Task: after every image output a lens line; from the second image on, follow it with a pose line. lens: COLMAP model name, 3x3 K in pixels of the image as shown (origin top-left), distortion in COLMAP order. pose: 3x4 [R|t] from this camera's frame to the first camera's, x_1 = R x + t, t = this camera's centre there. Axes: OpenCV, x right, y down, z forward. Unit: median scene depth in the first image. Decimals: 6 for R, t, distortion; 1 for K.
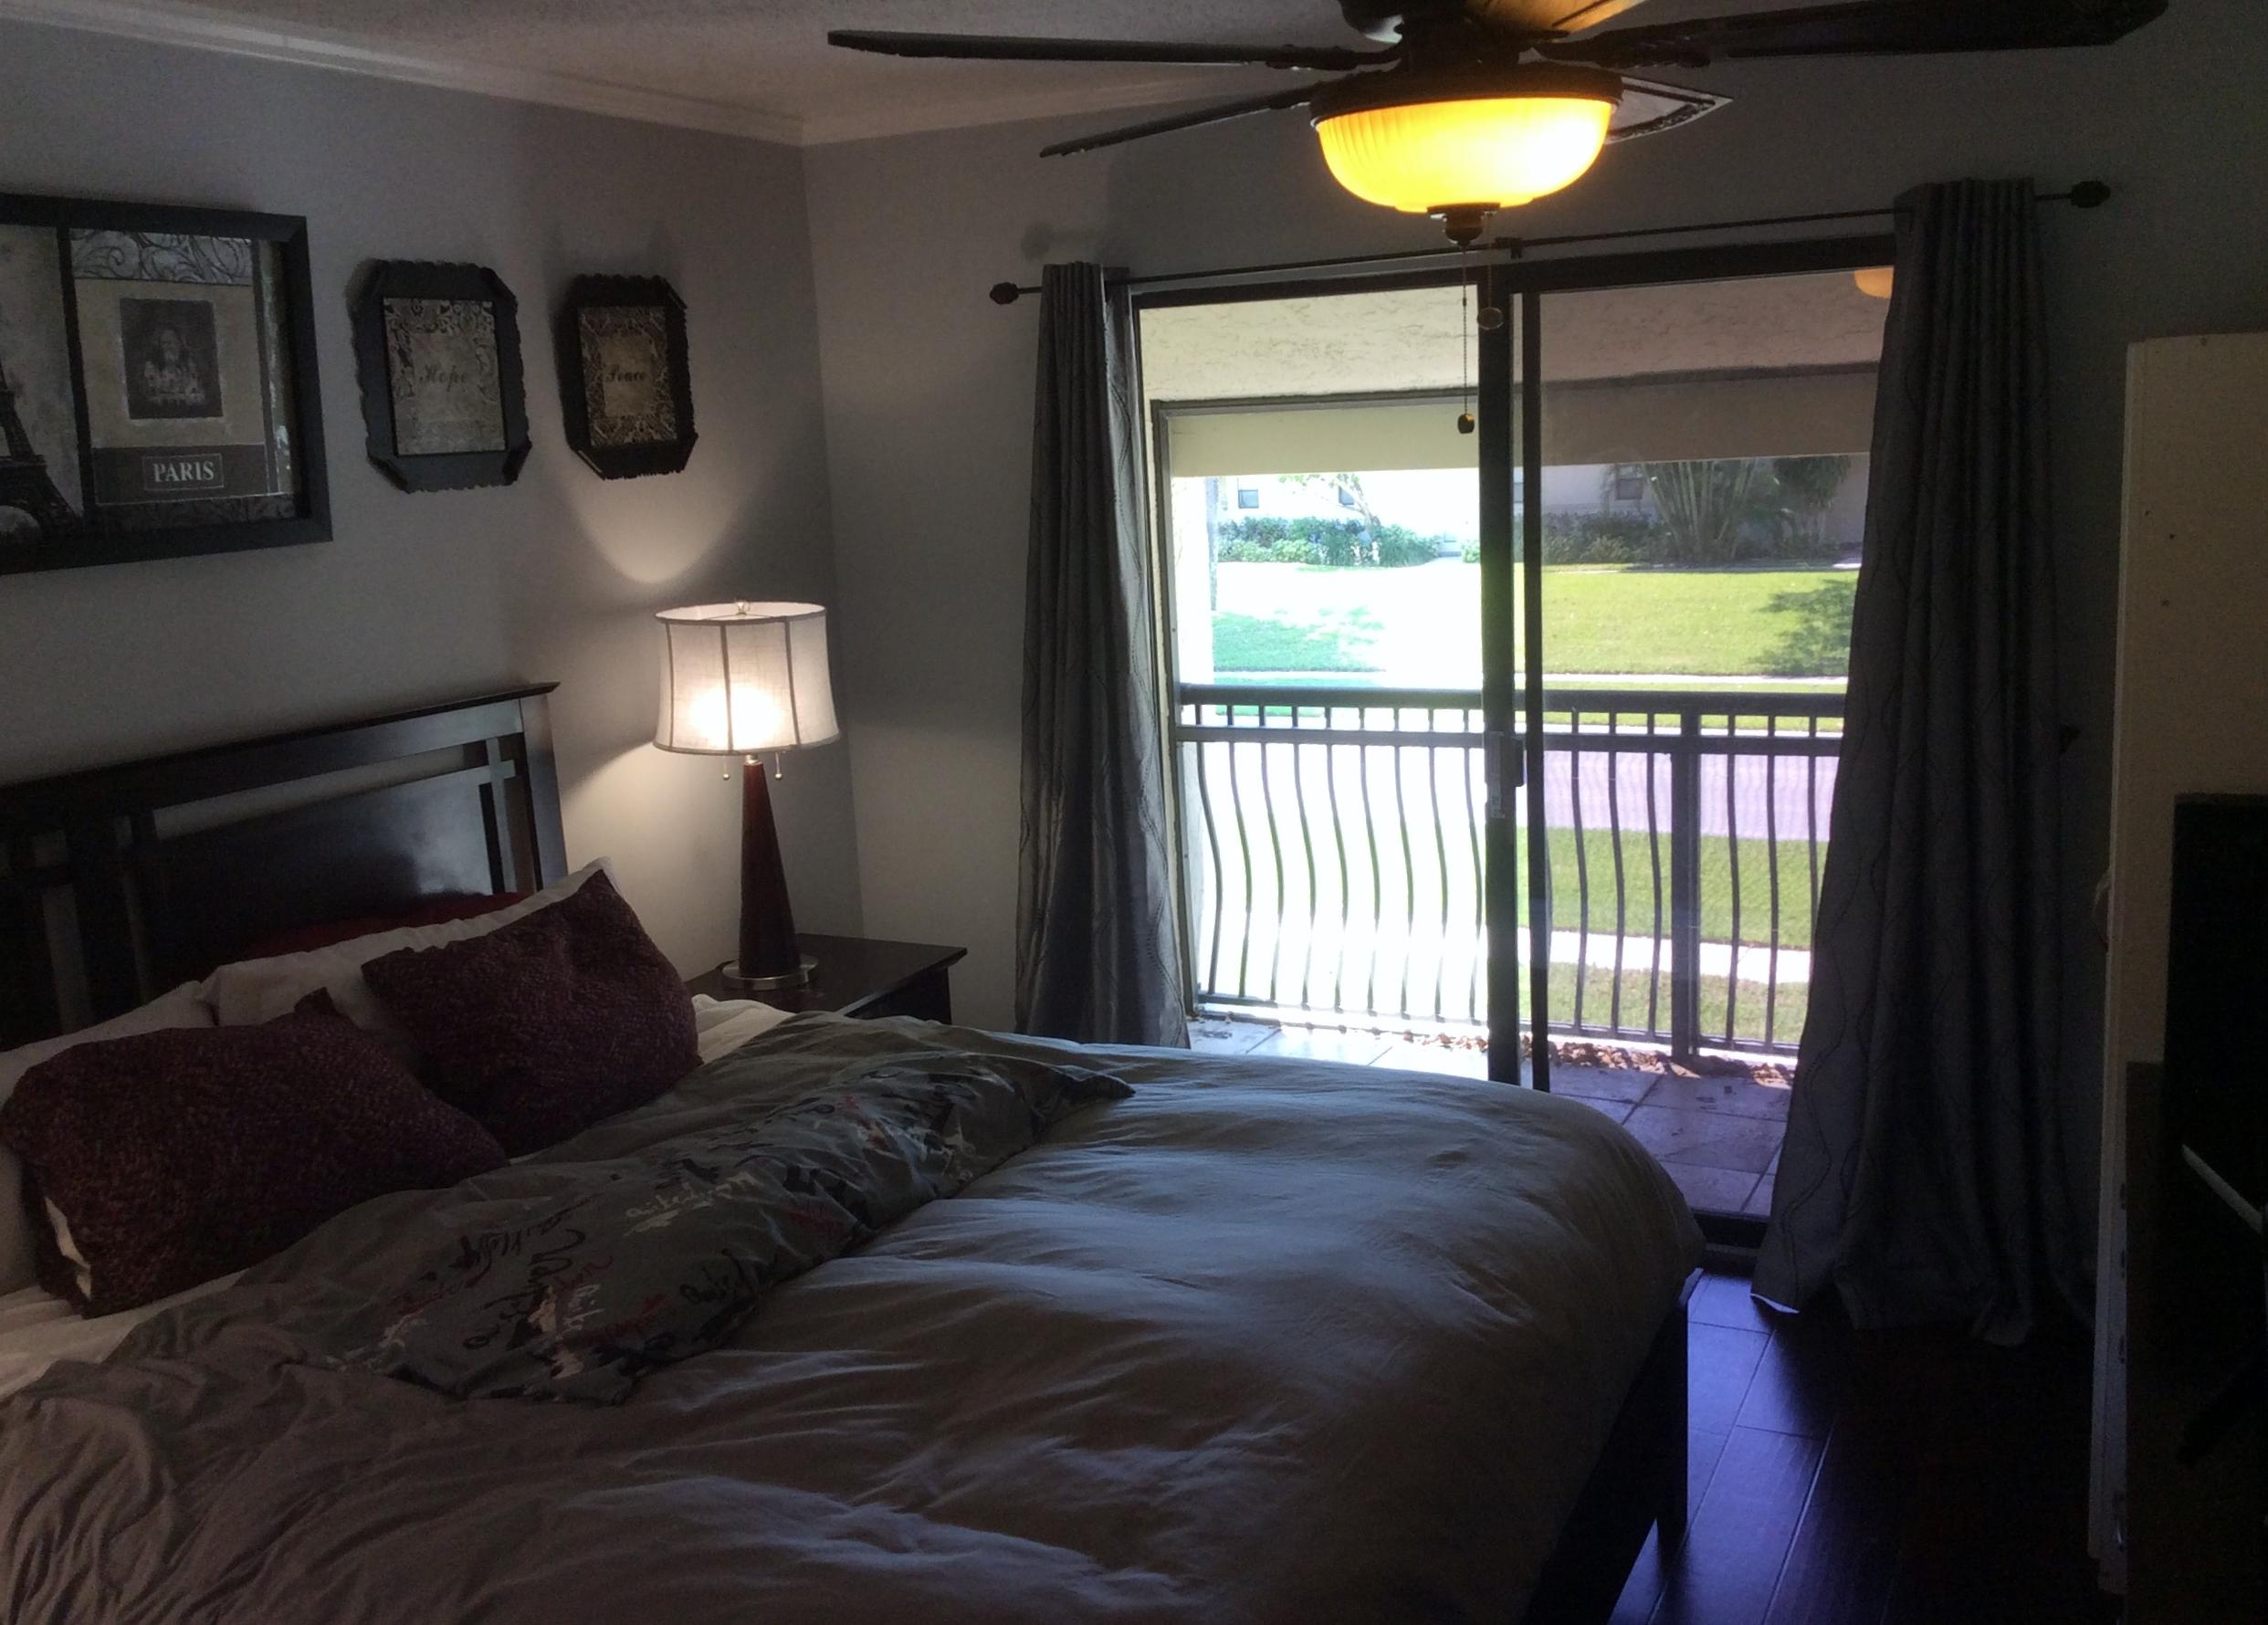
lens RADIAL K [[2182.4, 0, 1113.7], [0, 2182.4, 814.0], [0, 0, 1]] dist [0.092440, 0.000000]
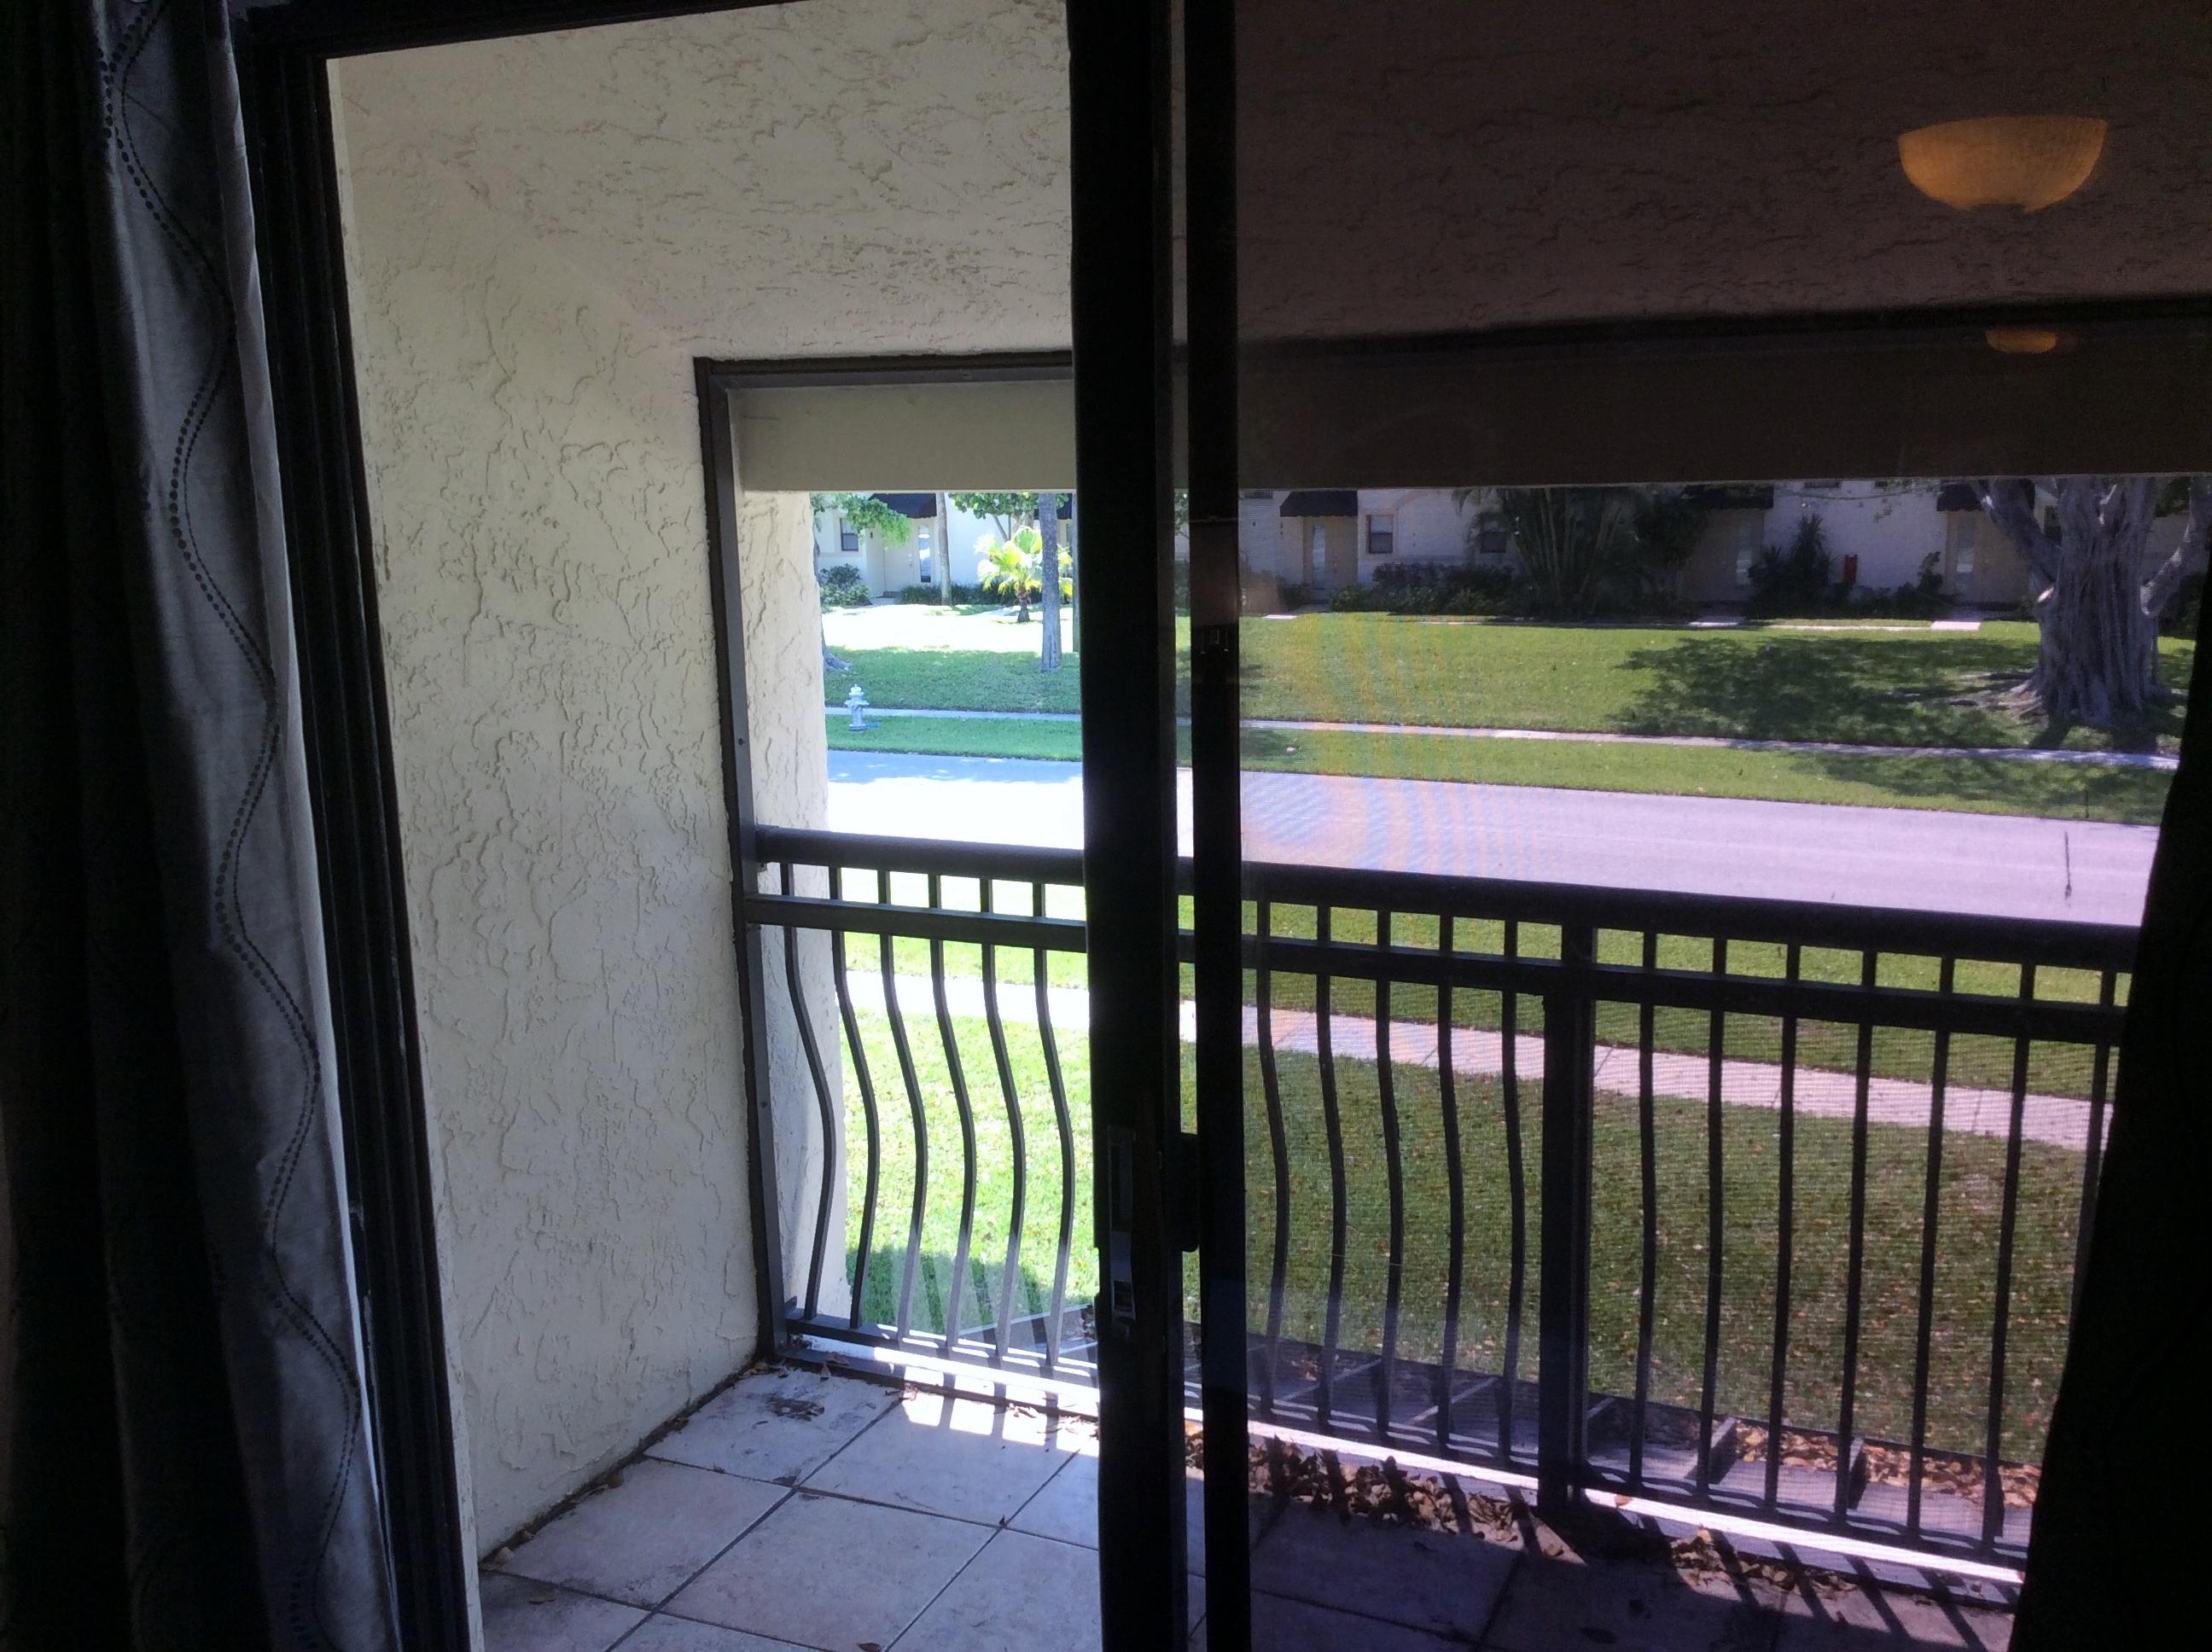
lens RADIAL K [[2040.0, 0, 1120.4], [0, 2040.0, 836.4], [0, 0, 1]] dist [0.047049, 0.000000]
pose [[0.998434, 0.019633, 0.052388, 0.107667], [-0.019693, 0.999806, 0.000628, -0.063094], [-0.052366, -0.001658, 0.998627, 0.445424]]
